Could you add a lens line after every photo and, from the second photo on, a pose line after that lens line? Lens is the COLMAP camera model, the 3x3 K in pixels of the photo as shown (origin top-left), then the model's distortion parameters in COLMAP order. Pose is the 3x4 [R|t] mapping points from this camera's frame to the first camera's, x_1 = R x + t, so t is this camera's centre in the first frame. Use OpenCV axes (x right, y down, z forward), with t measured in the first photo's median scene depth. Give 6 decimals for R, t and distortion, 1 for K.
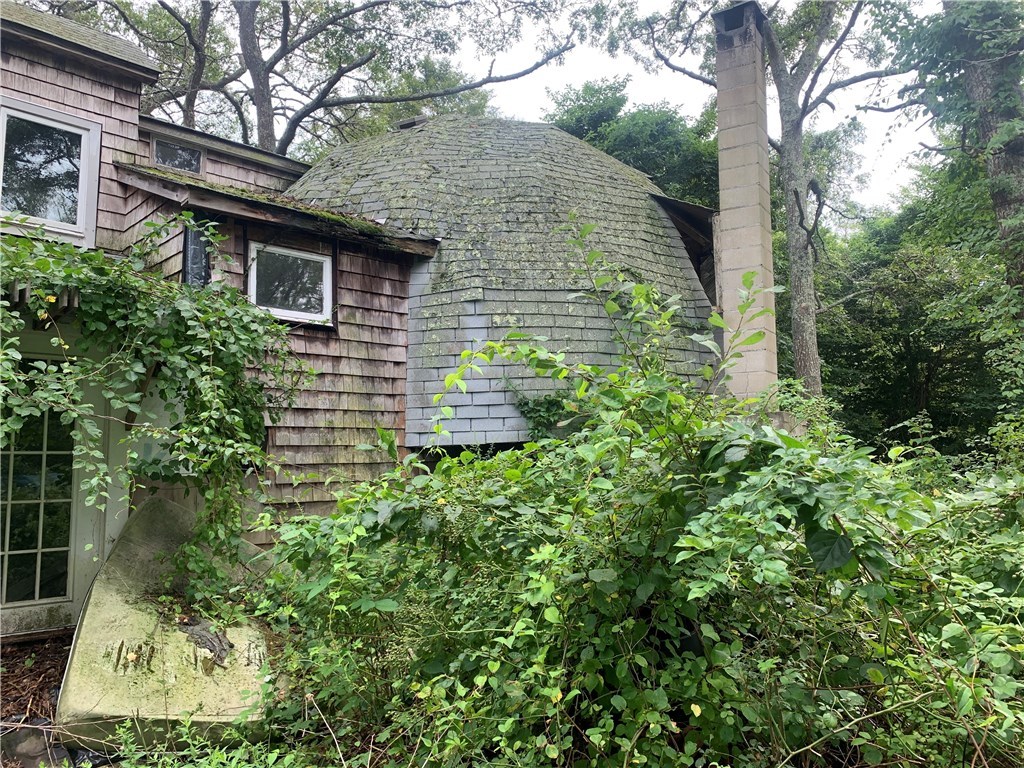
lens RADIAL K [[781.2, 0, 510.7], [0, 781.2, 375.7], [0, 0, 1]] dist [0.040847, -0.044866]
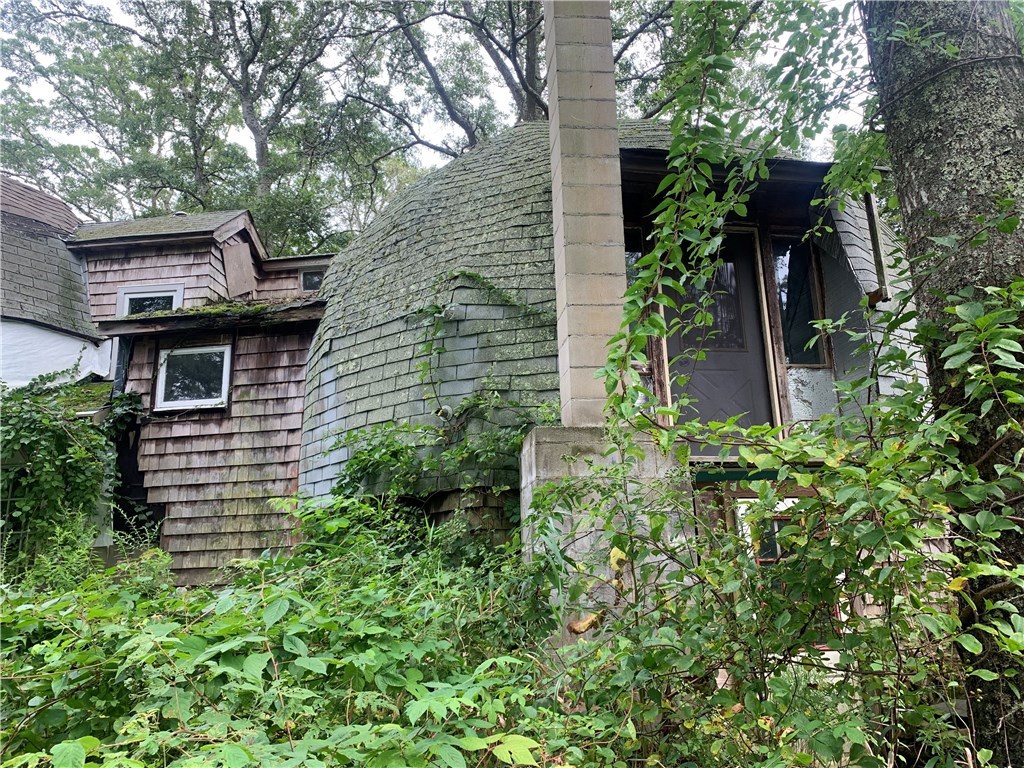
lens RADIAL K [[781.2, 0, 515.1], [0, 781.2, 383.5], [0, 0, 1]] dist [0.040847, -0.044866]
pose [[0.615246, -0.171147, -0.769533, 0.870986], [0.114894, 0.985194, -0.127252, 0.091196], [0.779918, -0.010123, 0.625800, 0.618090]]
